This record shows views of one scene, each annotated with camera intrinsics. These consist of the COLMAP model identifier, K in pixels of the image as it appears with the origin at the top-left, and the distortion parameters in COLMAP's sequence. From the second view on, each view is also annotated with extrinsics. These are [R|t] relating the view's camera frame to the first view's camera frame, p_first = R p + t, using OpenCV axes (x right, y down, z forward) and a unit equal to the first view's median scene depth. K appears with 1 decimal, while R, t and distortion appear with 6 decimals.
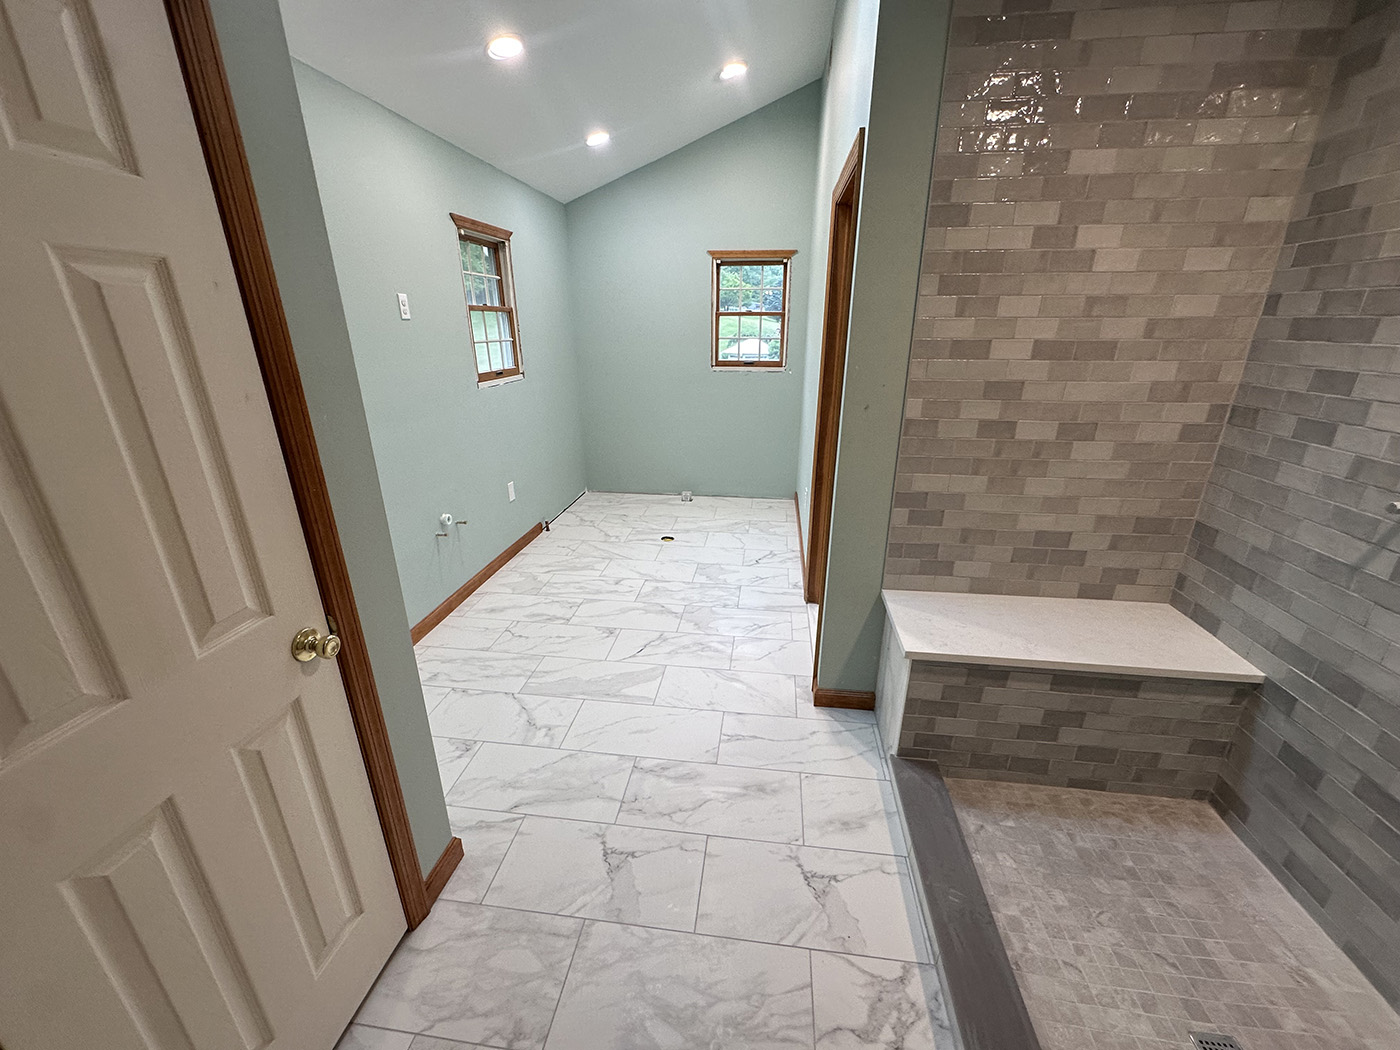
lens RADIAL K [[558.0, 0, 702.3], [0, 558.0, 523.5], [0, 0, 1]] dist [-0.003583, 0.000749]
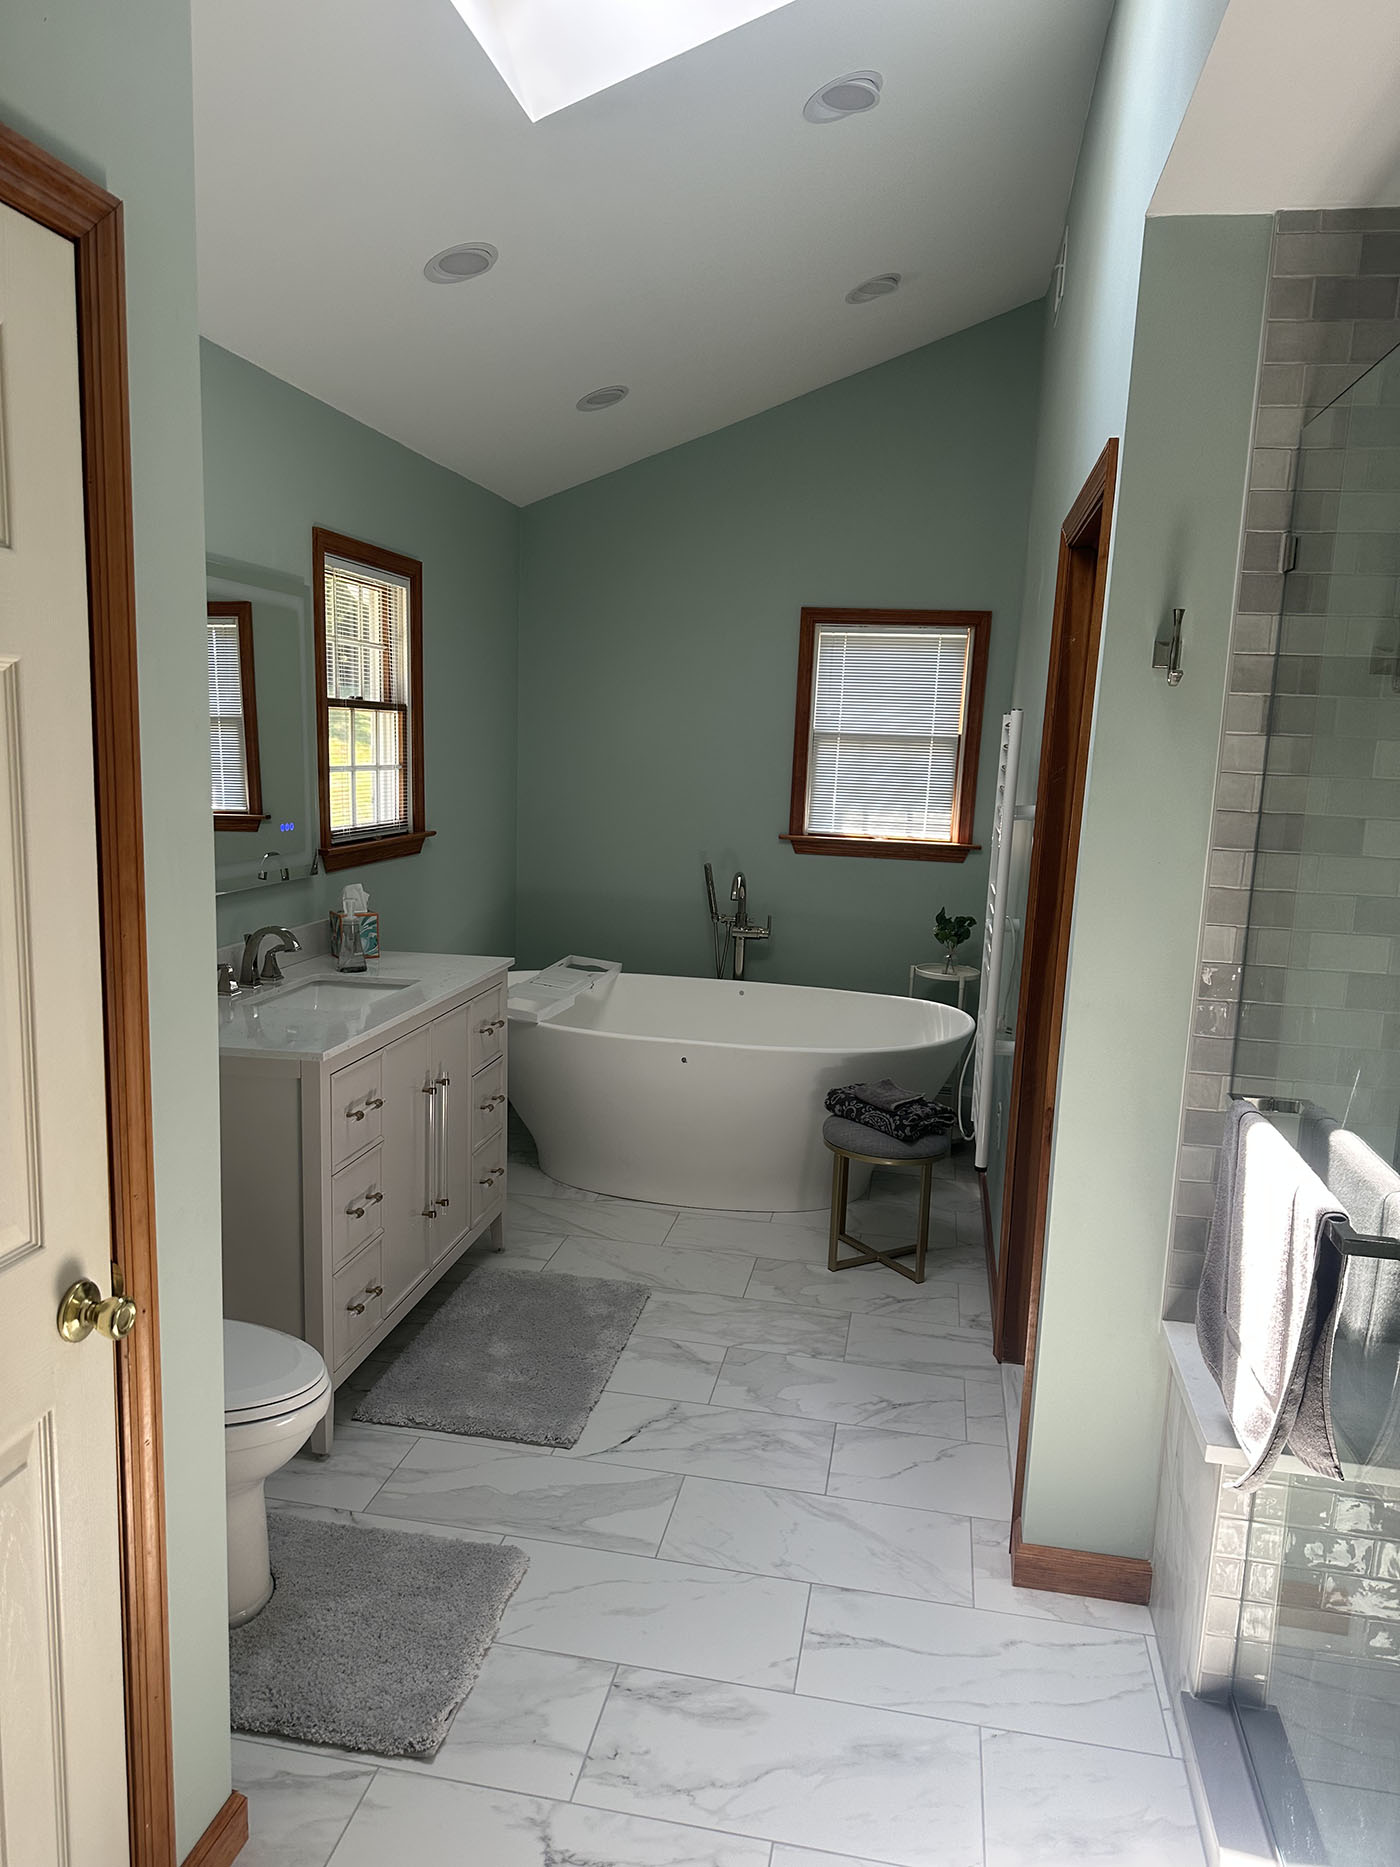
lens RADIAL K [[1318.0, 0, 697.9], [0, 1318.0, 934.4], [0, 0, 1]] dist [0.039955, -0.045443]
pose [[0.997660, 0.048645, -0.048053, -0.034811], [-0.056946, 0.980110, -0.190111, 0.042118], [0.037849, 0.192403, 0.980586, -0.206188]]
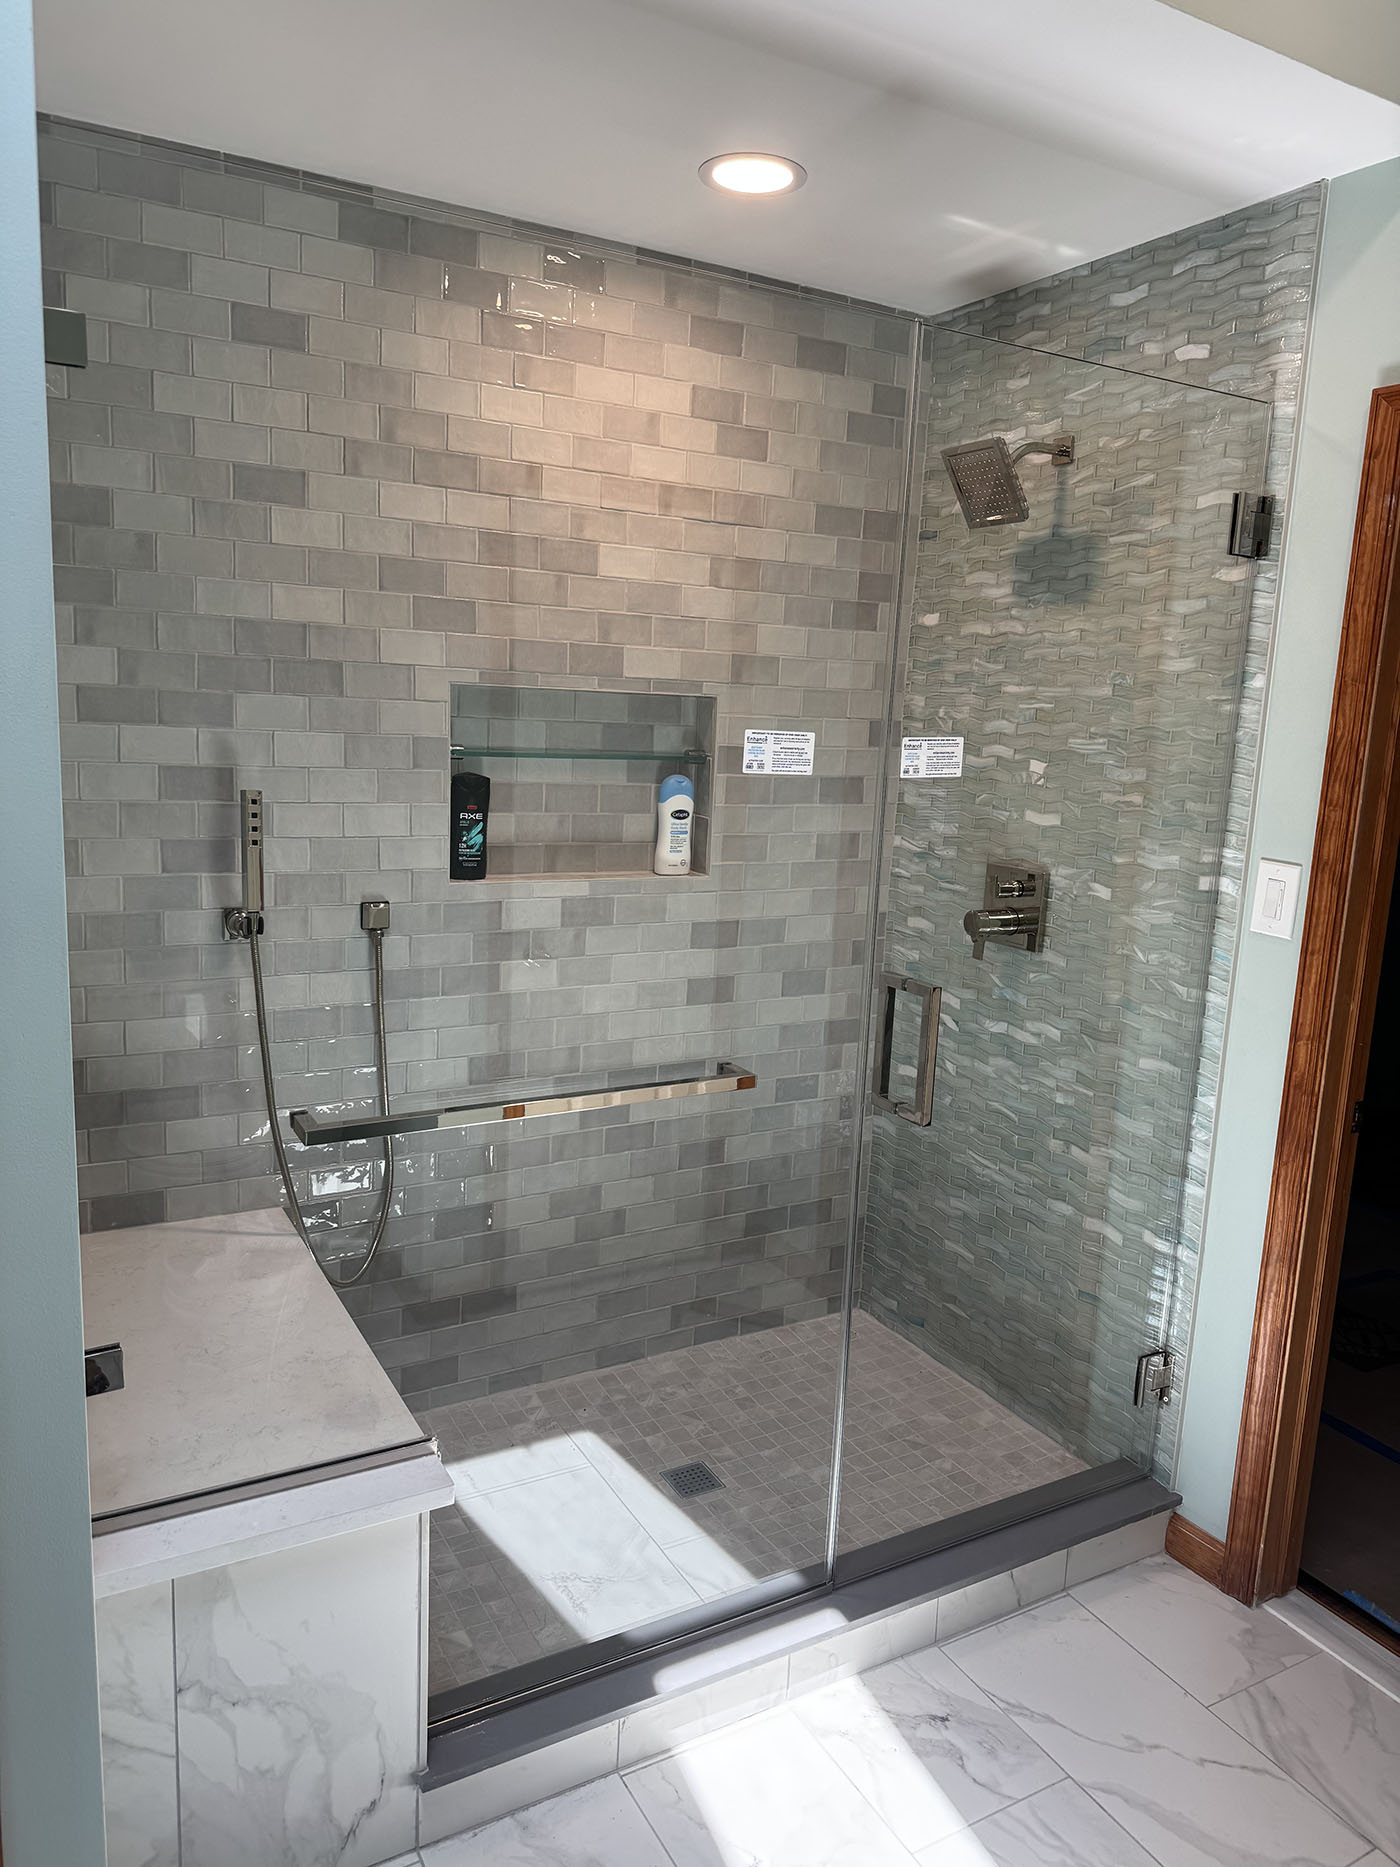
lens RADIAL K [[1314.6, 0, 697.6], [0, 1314.6, 934.5], [0, 0, 1]] dist [0.046227, -0.058190]
pose [[-0.602265, -0.167283, 0.780573, -0.430468], [0.223491, 0.903365, 0.366037, -0.446922], [-0.766374, 0.394902, -0.506679, 1.175476]]
